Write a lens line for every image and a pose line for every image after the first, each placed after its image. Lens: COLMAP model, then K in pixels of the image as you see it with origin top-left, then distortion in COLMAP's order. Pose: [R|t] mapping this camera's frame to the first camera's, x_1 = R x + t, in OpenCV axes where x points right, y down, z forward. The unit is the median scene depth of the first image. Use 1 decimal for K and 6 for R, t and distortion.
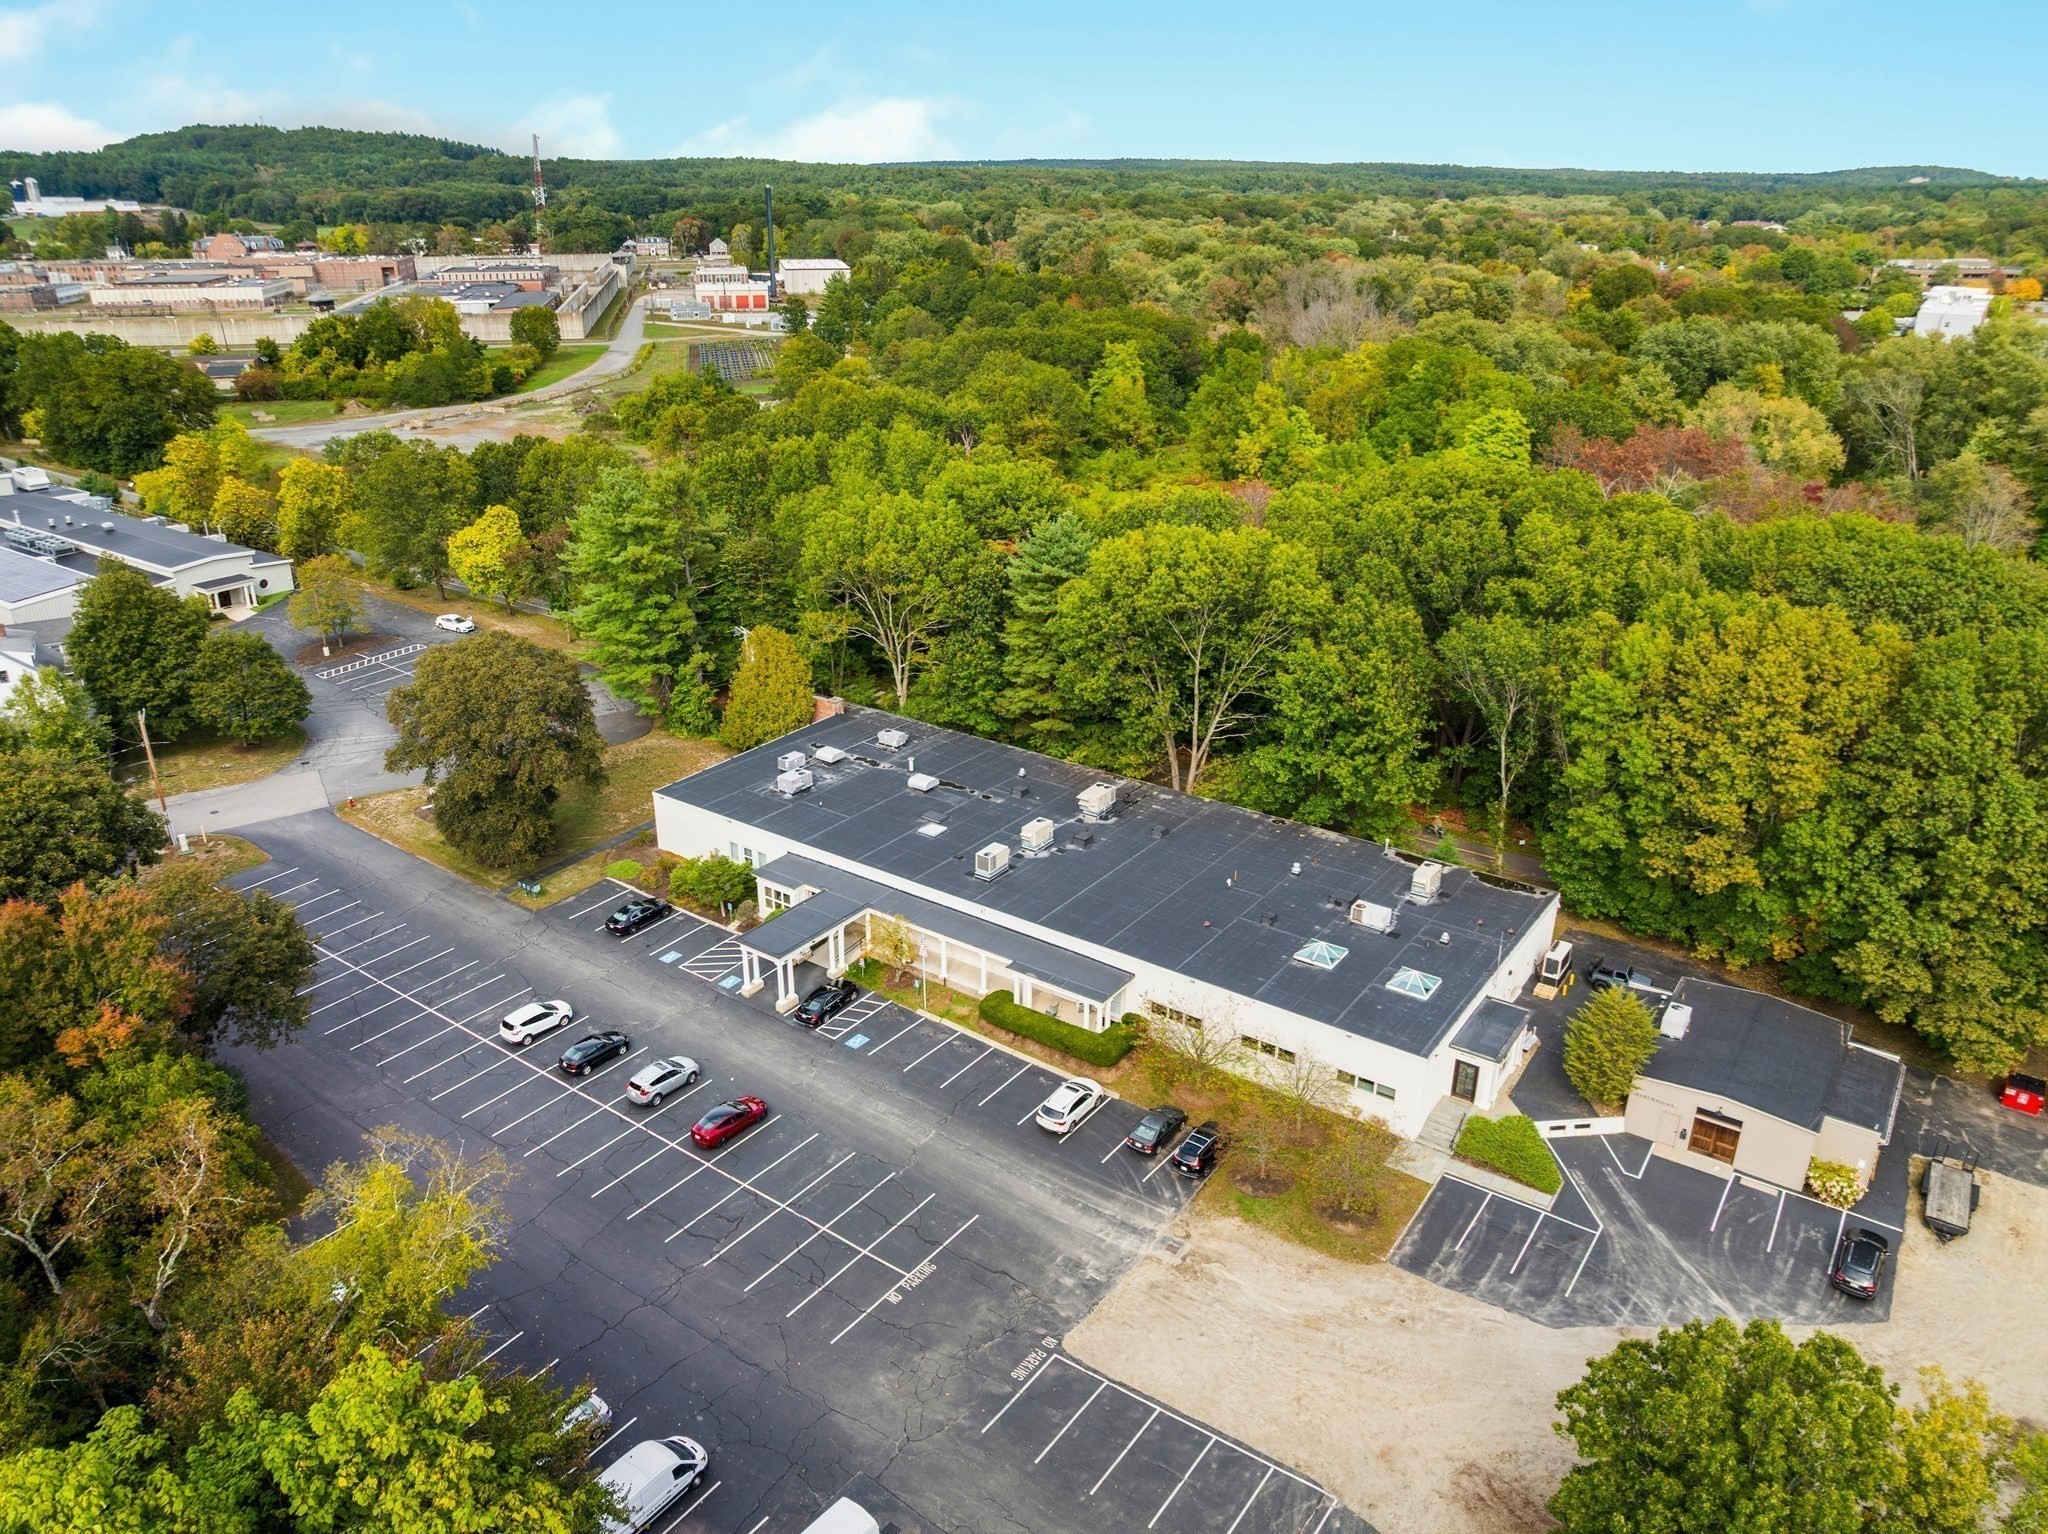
lens RADIAL K [[1452.1, 0, 1026.1], [0, 1452.1, 751.6], [0, 0, 1]] dist [-0.034607, -0.006977]
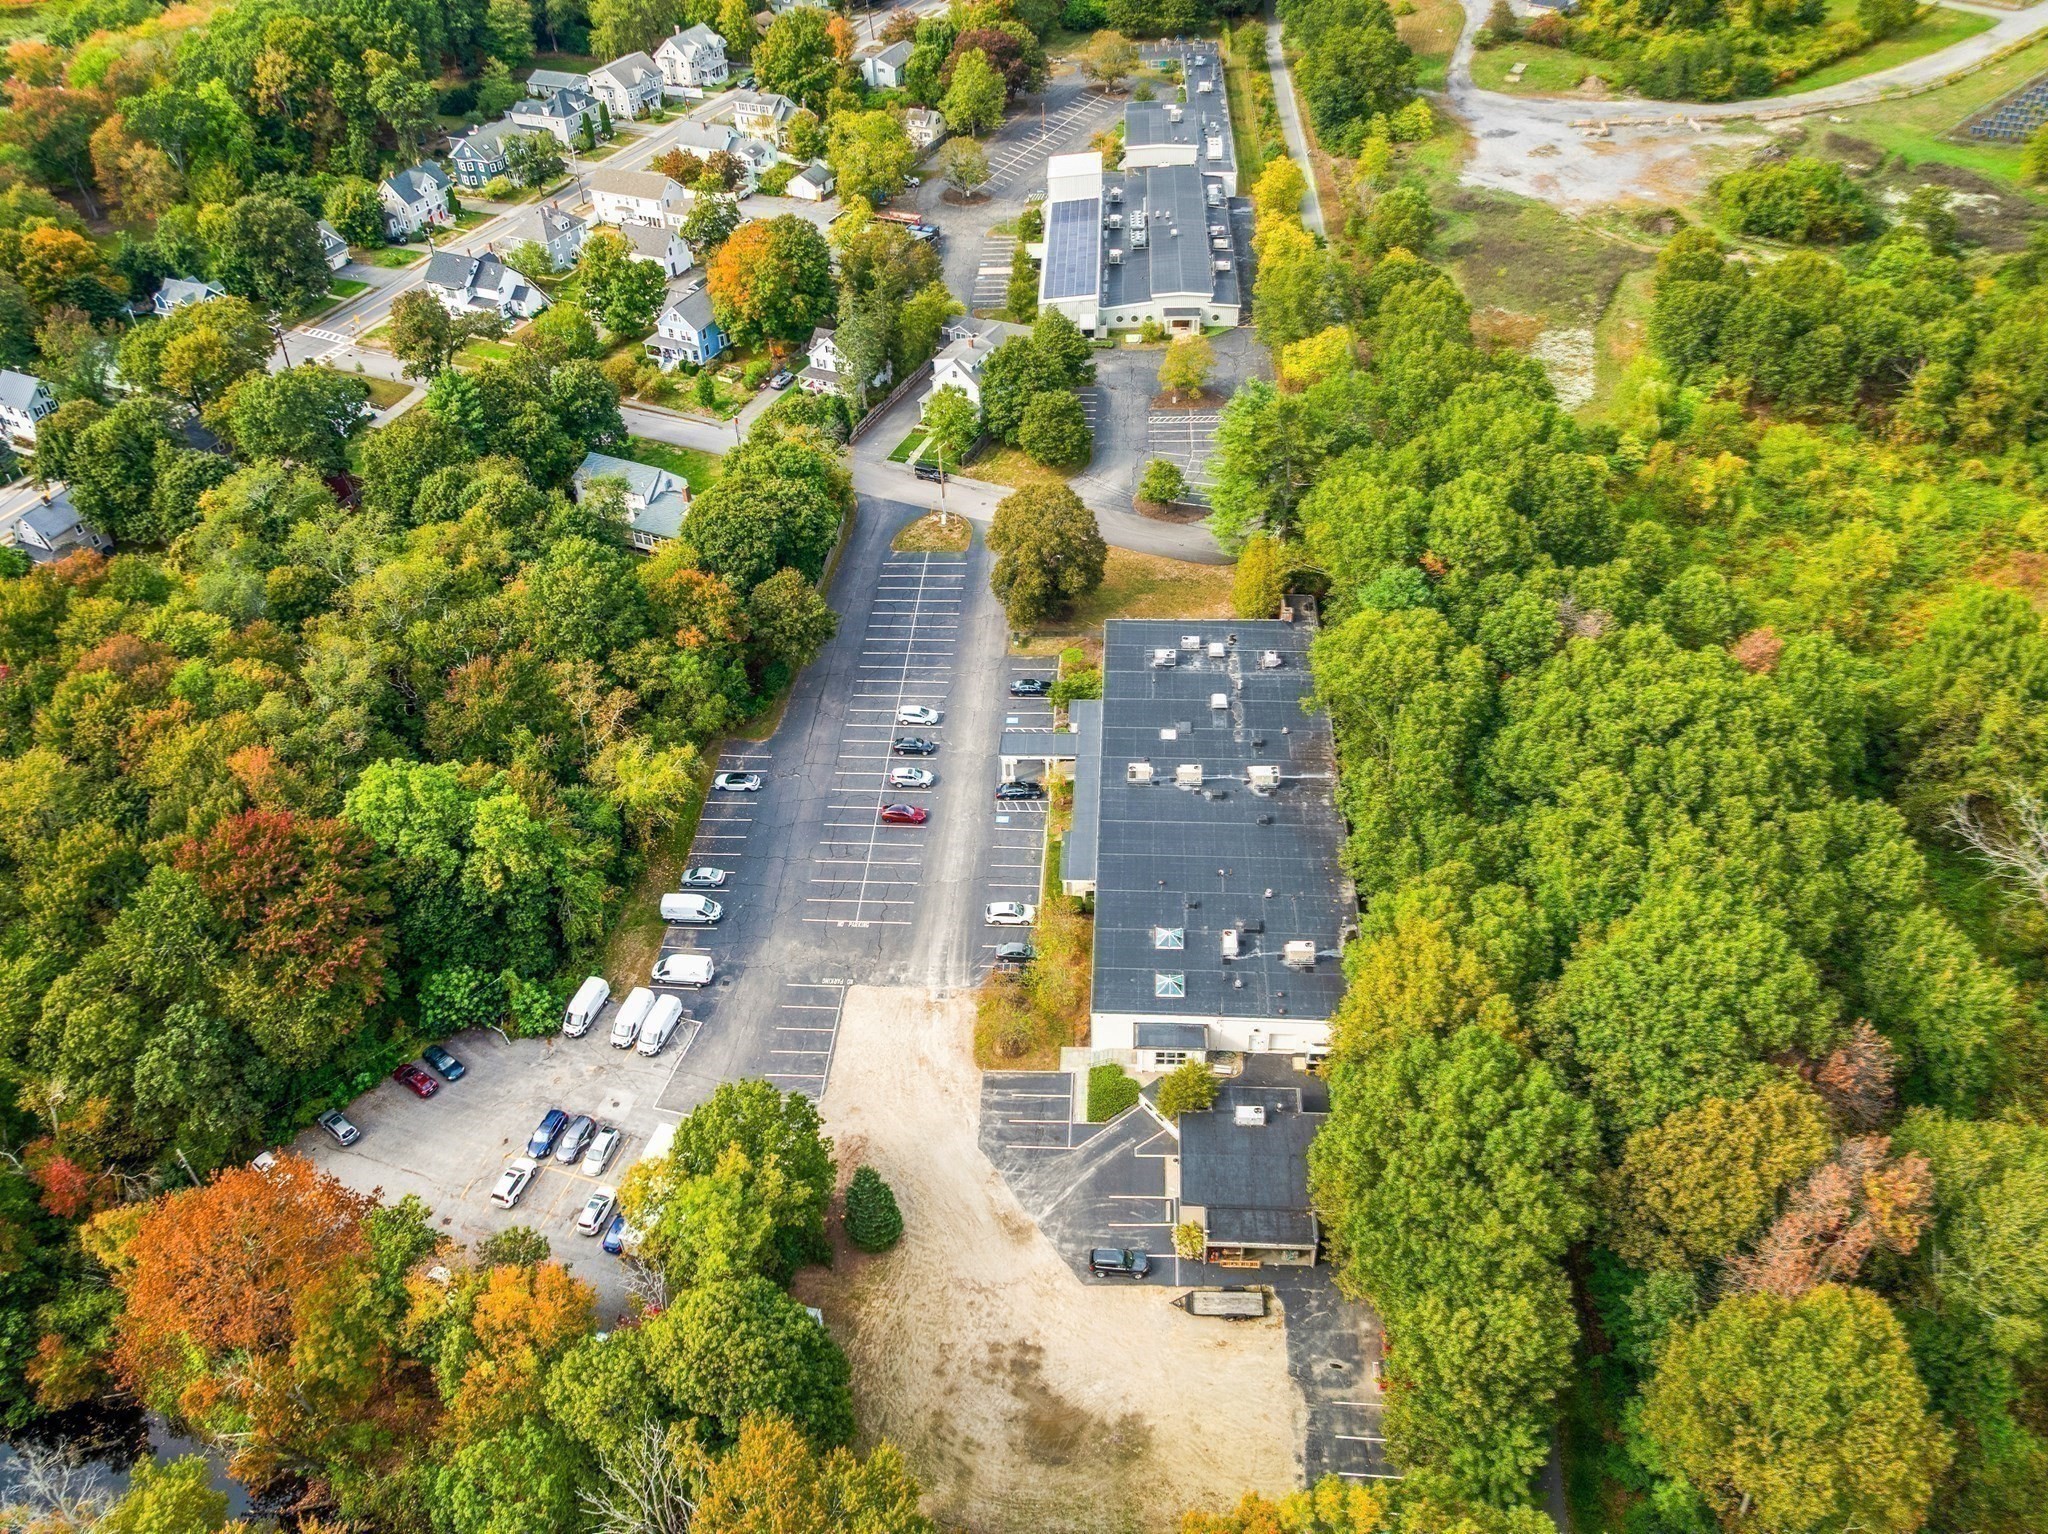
lens RADIAL K [[1585.1, 0, 1011.8], [0, 1585.1, 768.2], [0, 0, 1]] dist [-0.004705, -0.070145]
pose [[0.519726, 0.529161, -0.670726, 1.088591], [-0.280342, 0.847248, 0.451198, -0.685861], [0.807028, -0.046466, 0.588683, -0.105707]]
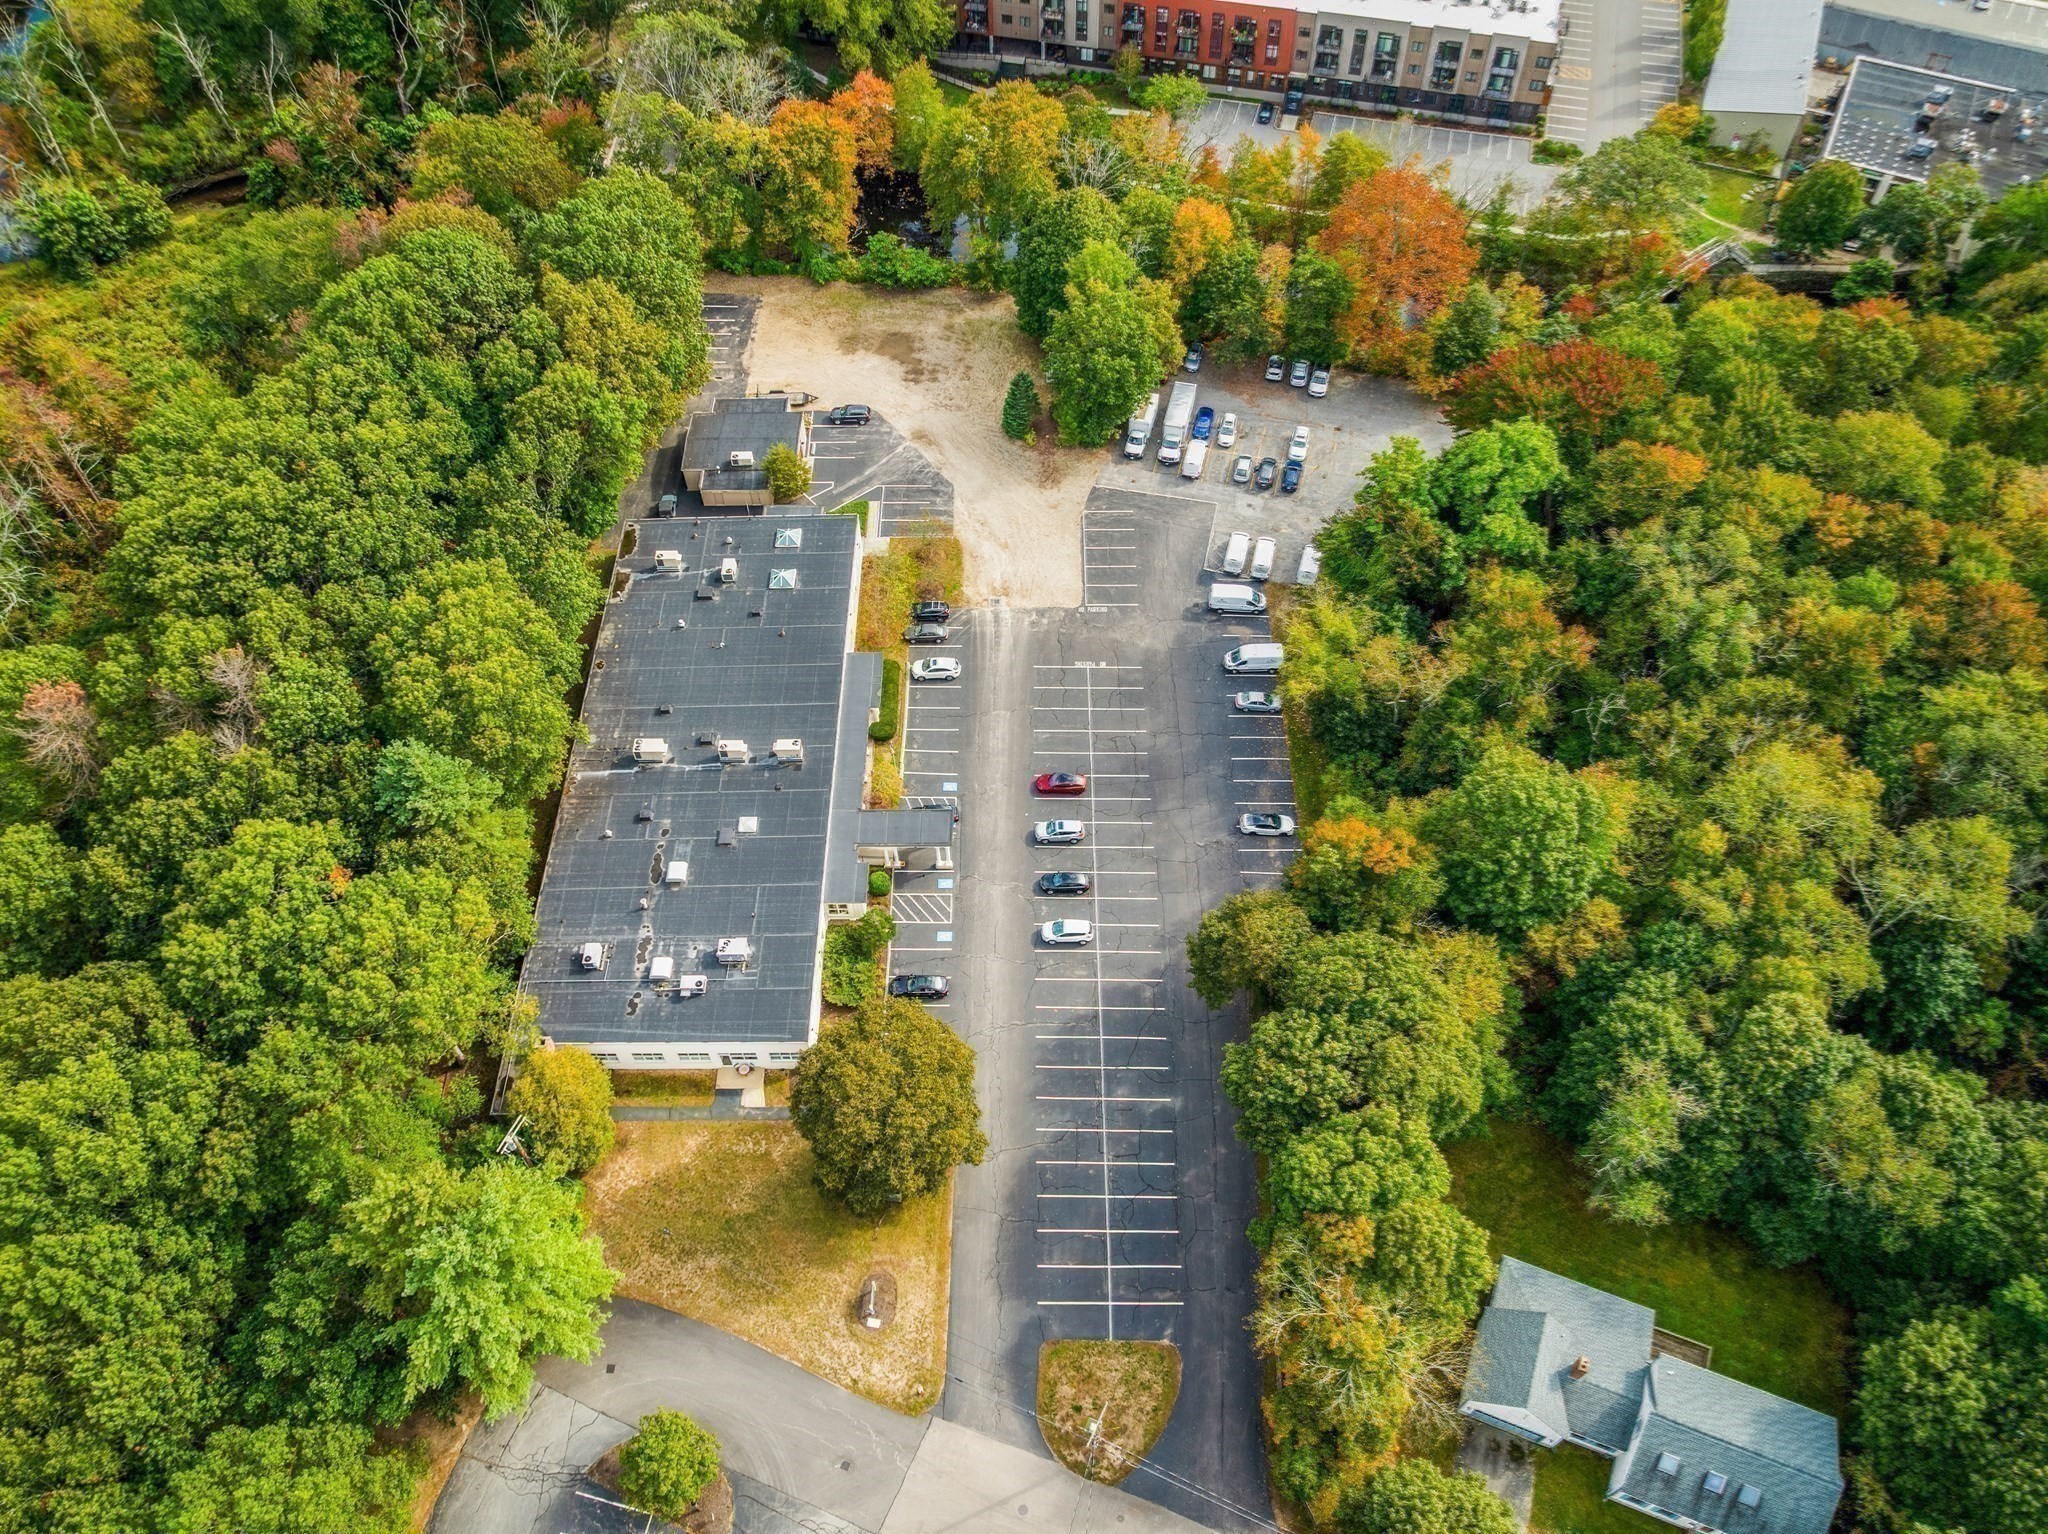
lens RADIAL K [[1484.1, 0, 1019.0], [0, 1484.1, 753.6], [0, 0, 1]] dist [-0.004578, -0.071362]
pose [[-0.574258, -0.653516, 0.493096, -0.887882], [0.311464, 0.382617, 0.869824, -1.134956], [-0.757112, 0.653085, -0.016174, 0.907504]]
